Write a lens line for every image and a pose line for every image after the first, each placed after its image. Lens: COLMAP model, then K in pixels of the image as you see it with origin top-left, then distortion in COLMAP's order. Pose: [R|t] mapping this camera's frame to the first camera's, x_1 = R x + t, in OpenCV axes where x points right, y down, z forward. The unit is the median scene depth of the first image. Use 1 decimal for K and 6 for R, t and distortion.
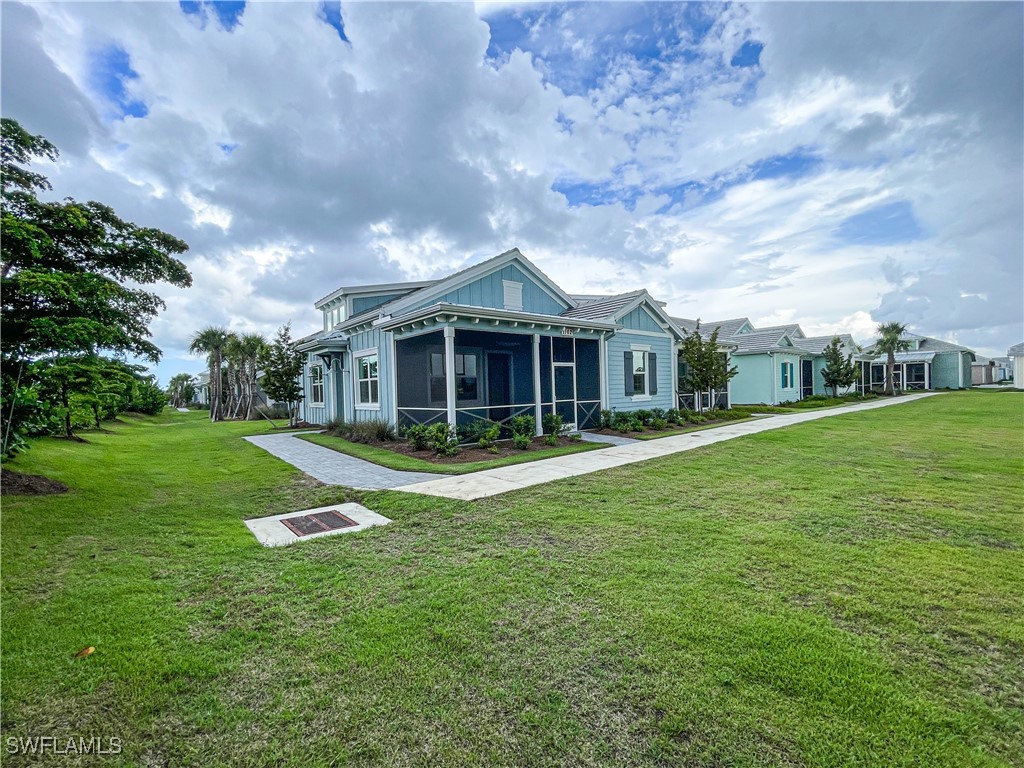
lens RADIAL K [[437.4, 0, 510.8], [0, 437.4, 376.4], [0, 0, 1]] dist [-0.005850, -0.000079]
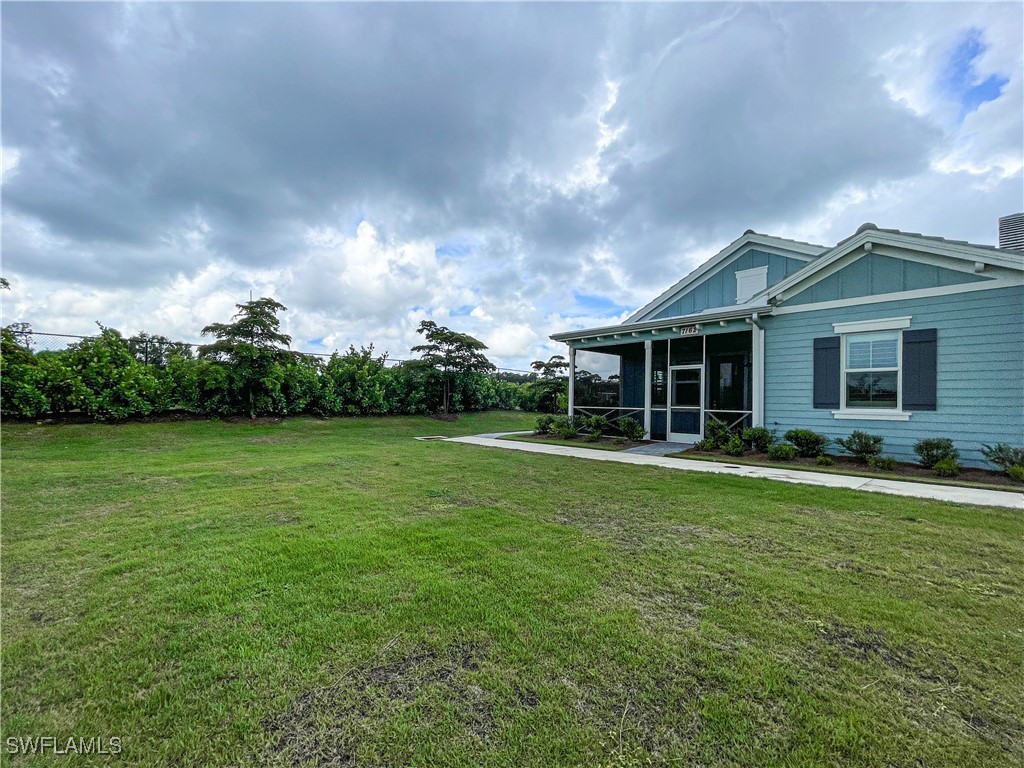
lens RADIAL K [[437.4, 0, 500.7], [0, 437.4, 390.4], [0, 0, 1]] dist [-0.005850, -0.000079]
pose [[0.034397, -0.003721, -0.999401, 0.944935], [0.000078, 0.999993, -0.003720, 0.022371], [0.999408, 0.000050, 0.034397, 0.552638]]
